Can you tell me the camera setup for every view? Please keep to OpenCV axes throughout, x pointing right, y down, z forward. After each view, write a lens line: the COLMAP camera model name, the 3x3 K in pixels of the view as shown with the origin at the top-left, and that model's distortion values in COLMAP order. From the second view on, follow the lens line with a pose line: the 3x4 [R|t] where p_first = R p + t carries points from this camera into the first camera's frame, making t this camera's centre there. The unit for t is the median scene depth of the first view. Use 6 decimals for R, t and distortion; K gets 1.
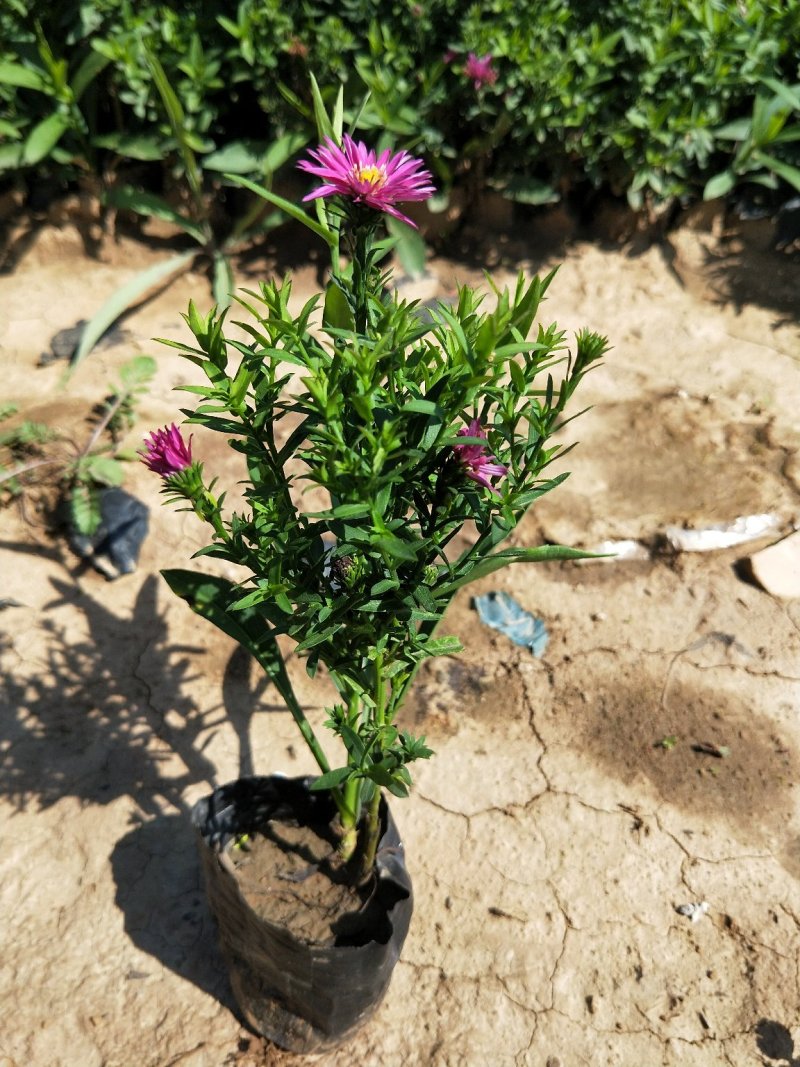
lens RADIAL K [[1213.4, 0, 395.3], [0, 1213.4, 534.2], [0, 0, 1]] dist [0.104672, 0.004839]
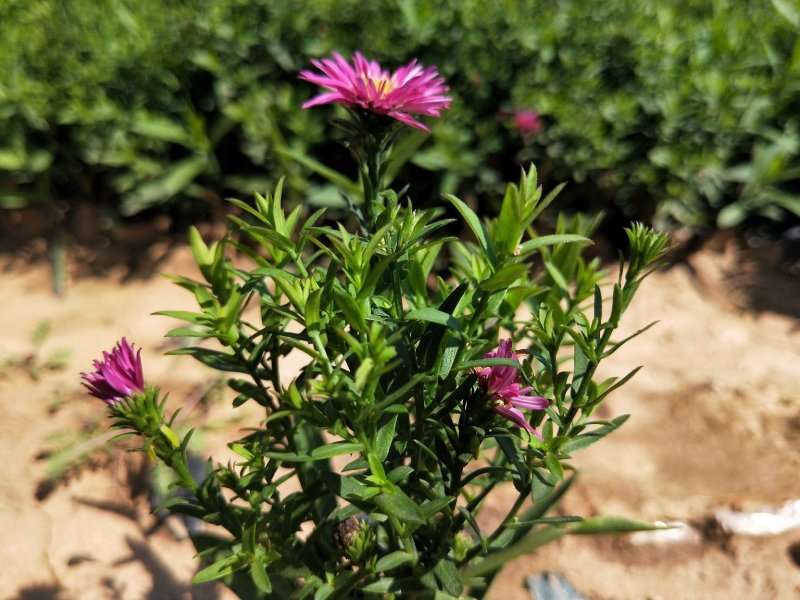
lens RADIAL K [[872.7, 0, 403.4], [0, 872.7, 255.1], [0, 0, 1]] dist [0.001003, -0.004723]
pose [[0.996218, 0.000611, -0.086882, 0.023787], [-0.025931, 0.956490, -0.290612, 0.009686], [0.082924, 0.291766, 0.952888, 0.214505]]
